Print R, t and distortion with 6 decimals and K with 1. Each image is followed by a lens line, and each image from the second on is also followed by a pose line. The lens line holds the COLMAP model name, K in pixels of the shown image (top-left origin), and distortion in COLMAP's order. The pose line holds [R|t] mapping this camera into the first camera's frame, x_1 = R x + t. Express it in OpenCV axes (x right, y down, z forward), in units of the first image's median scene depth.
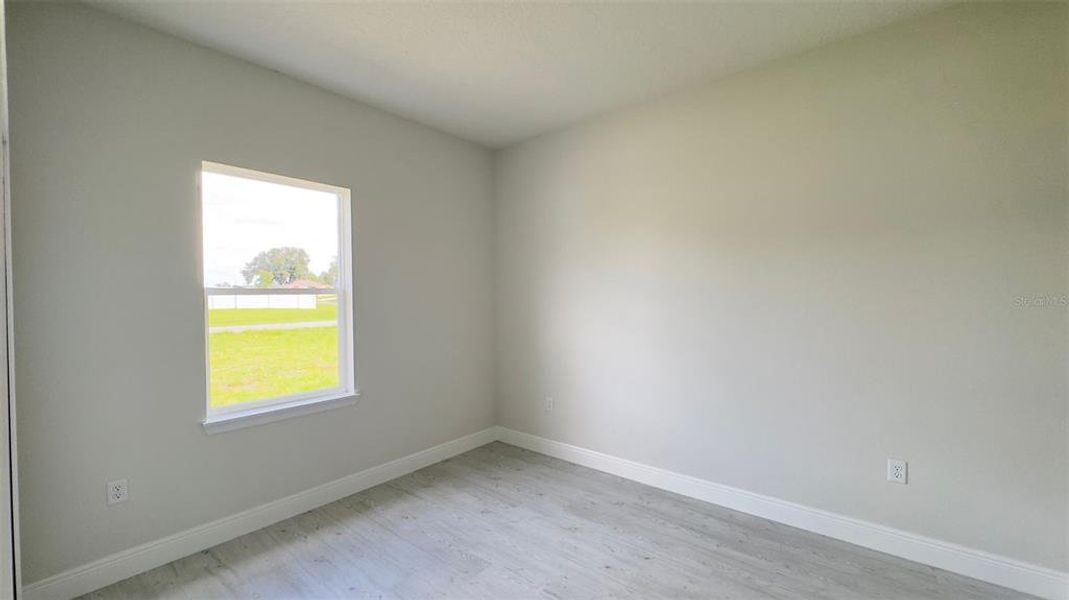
lens RADIAL K [[459.7, 0, 534.5], [0, 459.7, 300.0], [0, 0, 1]] dist [-0.000547, 0.000150]
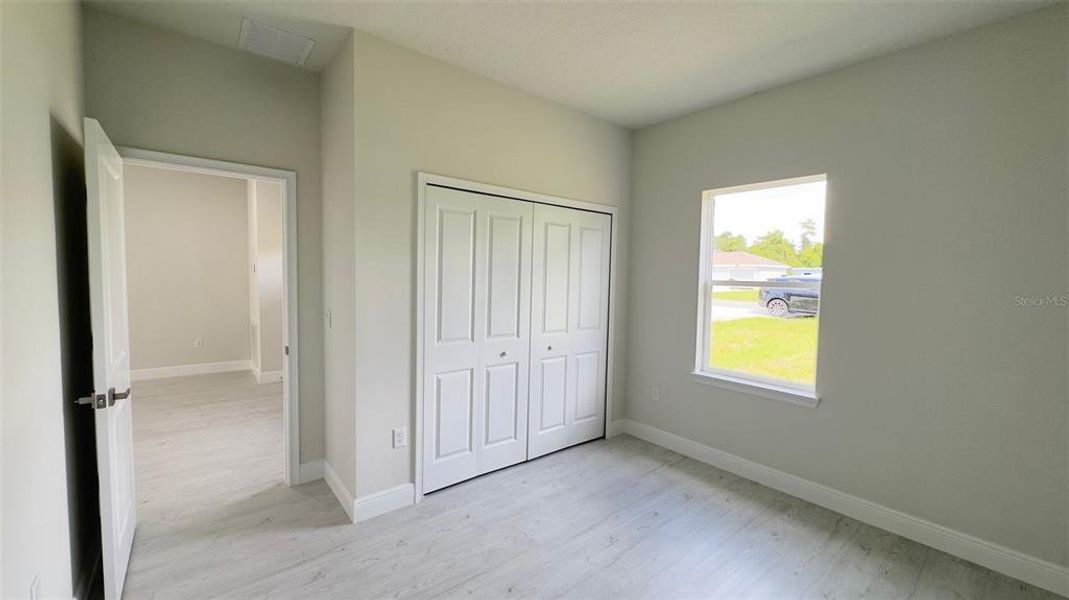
lens RADIAL K [[427.4, 0, 535.3], [0, 427.4, 305.3], [0, 0, 1]] dist [-0.000235, 0.000098]
pose [[-0.221788, 0.066033, -0.972856, 0.586794], [-0.036155, 0.996461, 0.075878, -0.025568], [0.974424, 0.052002, -0.218616, 0.662559]]
